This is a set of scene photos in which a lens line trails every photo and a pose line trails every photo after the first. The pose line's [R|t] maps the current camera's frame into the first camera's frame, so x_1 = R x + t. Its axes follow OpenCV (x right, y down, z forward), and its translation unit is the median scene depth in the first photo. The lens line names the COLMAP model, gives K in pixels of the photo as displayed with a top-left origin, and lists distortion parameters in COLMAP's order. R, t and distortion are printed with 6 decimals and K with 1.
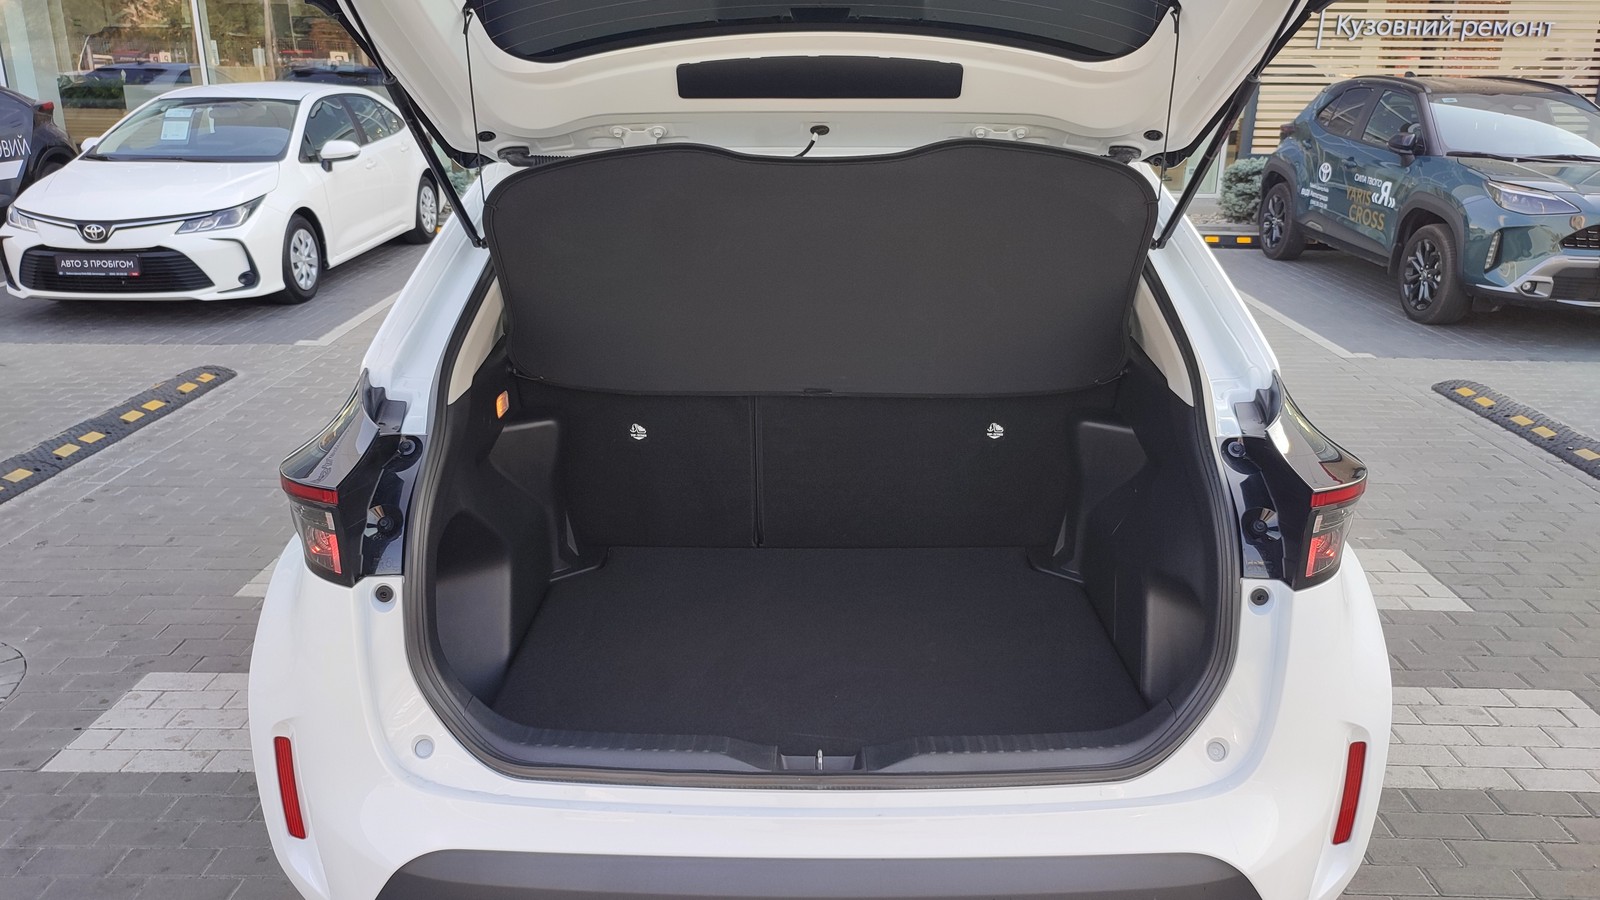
lens RADIAL K [[1170.2, 0, 800.0], [0, 1170.2, 450.0], [0, 0, 1]] dist [0.073453, -0.087781]
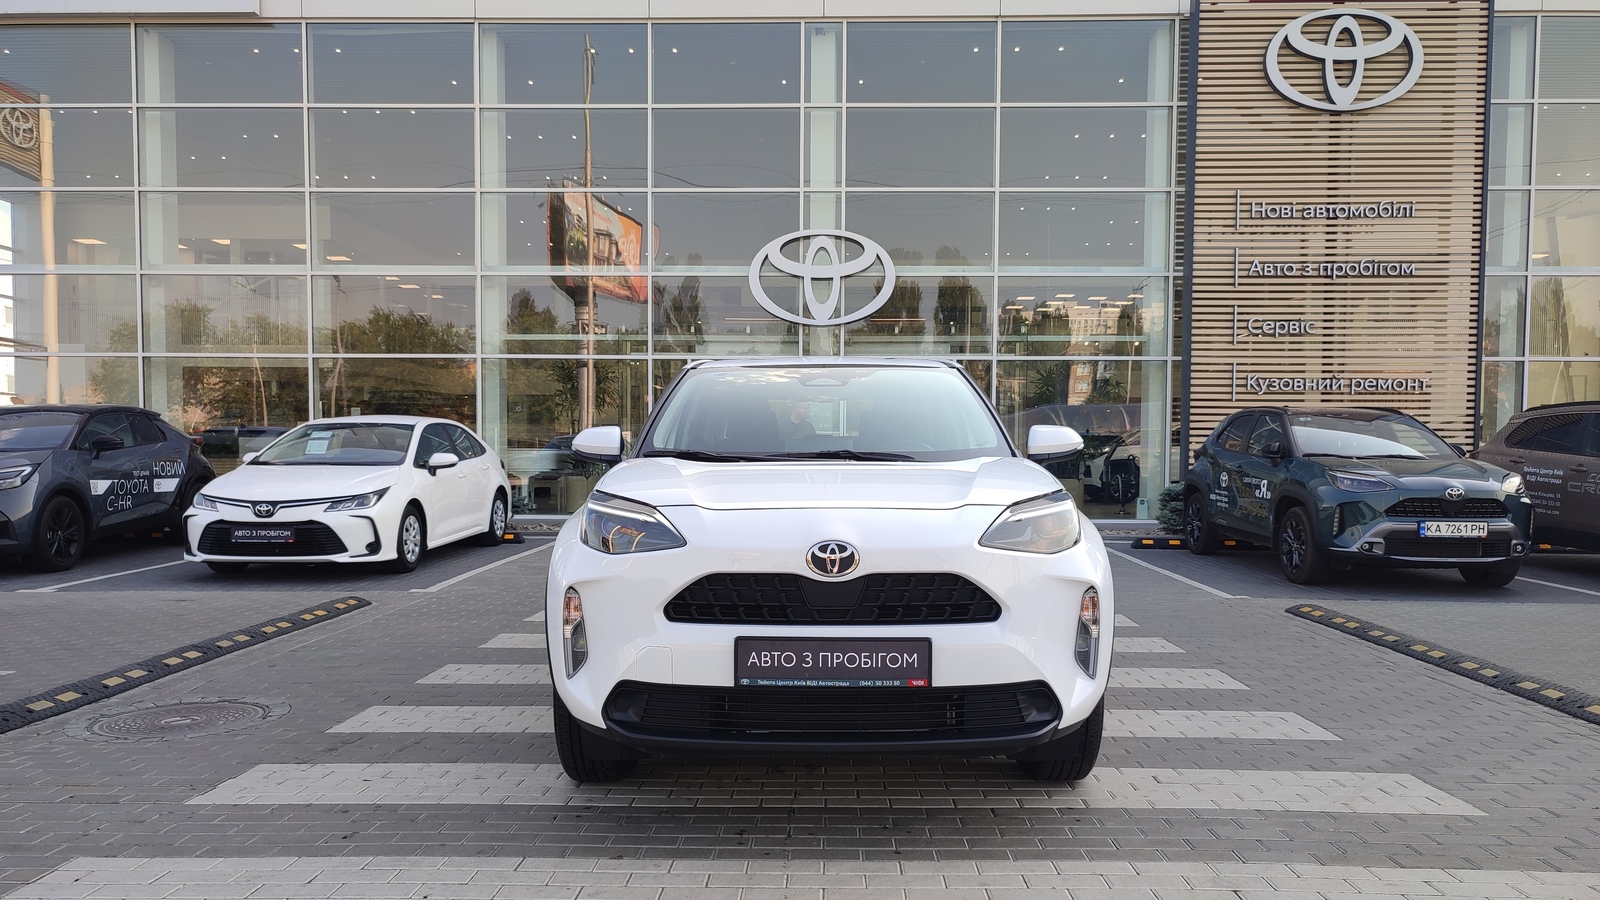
lens RADIAL K [[1182.2, 0, 799.3], [0, 1182.2, 515.9], [0, 0, 1]] dist [0.025844, -0.010104]
pose [[0.999945, -0.003023, -0.009999, 0.009361], [0.000309, 0.965331, -0.261030, 0.147016], [0.010442, 0.261013, 0.965279, -0.229175]]
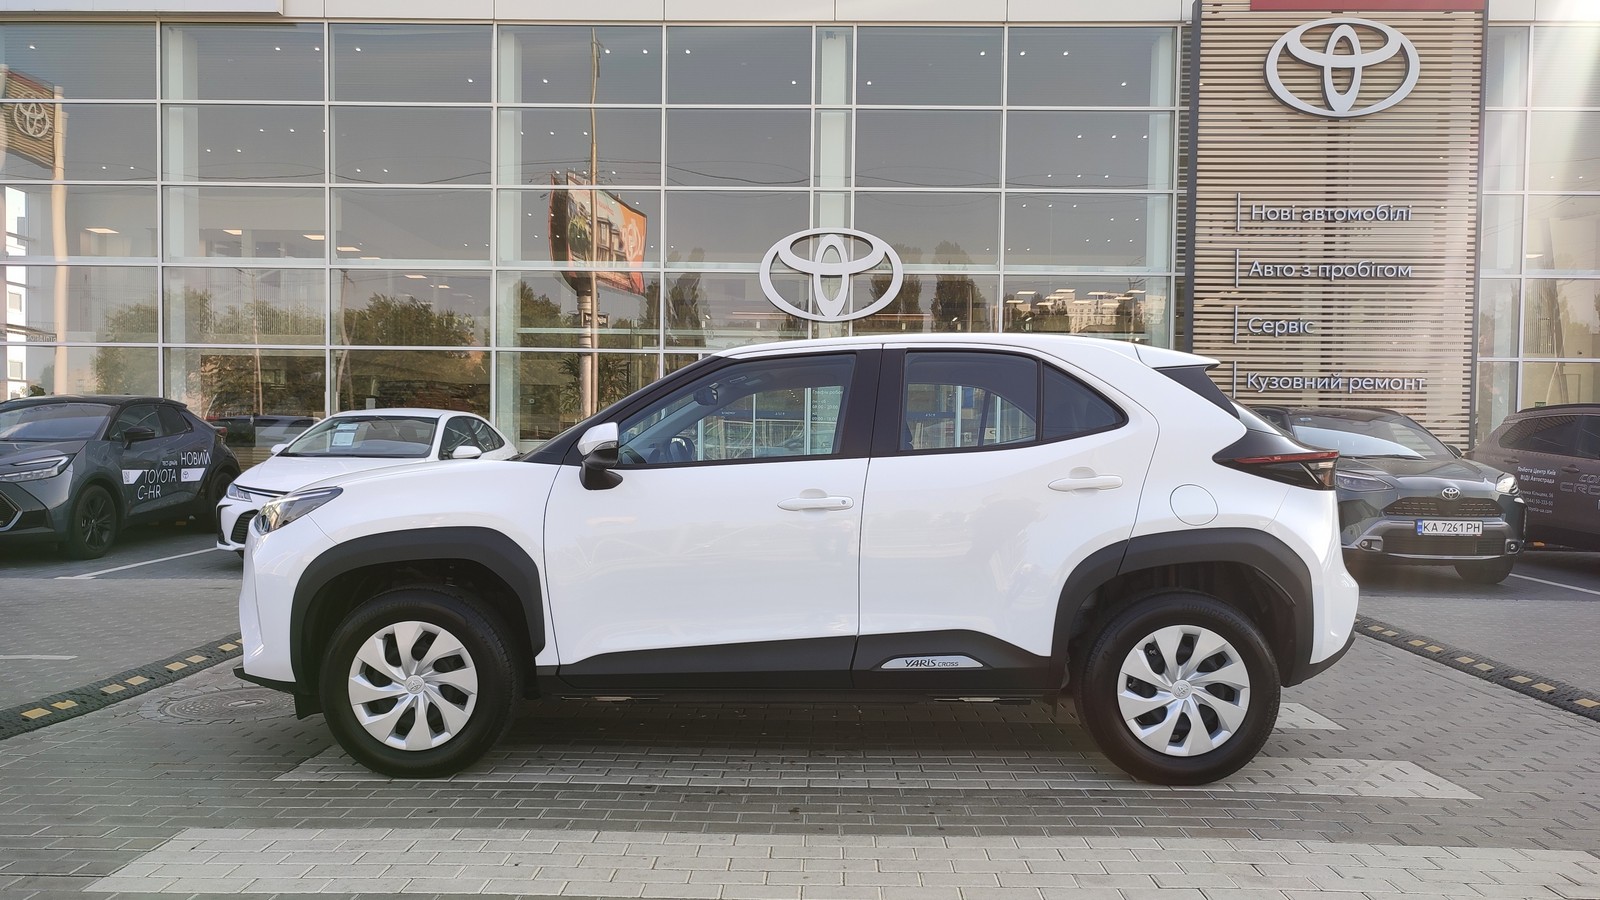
lens RADIAL K [[1184.0, 0, 799.3], [0, 1184.0, 487.1], [0, 0, 1]] dist [0.025278, -0.006687]
pose [[0.999971, 0.003896, -0.006566, -0.011276], [-0.005557, 0.961154, -0.275958, 0.152339], [0.005235, 0.275986, 0.961147, -0.267073]]
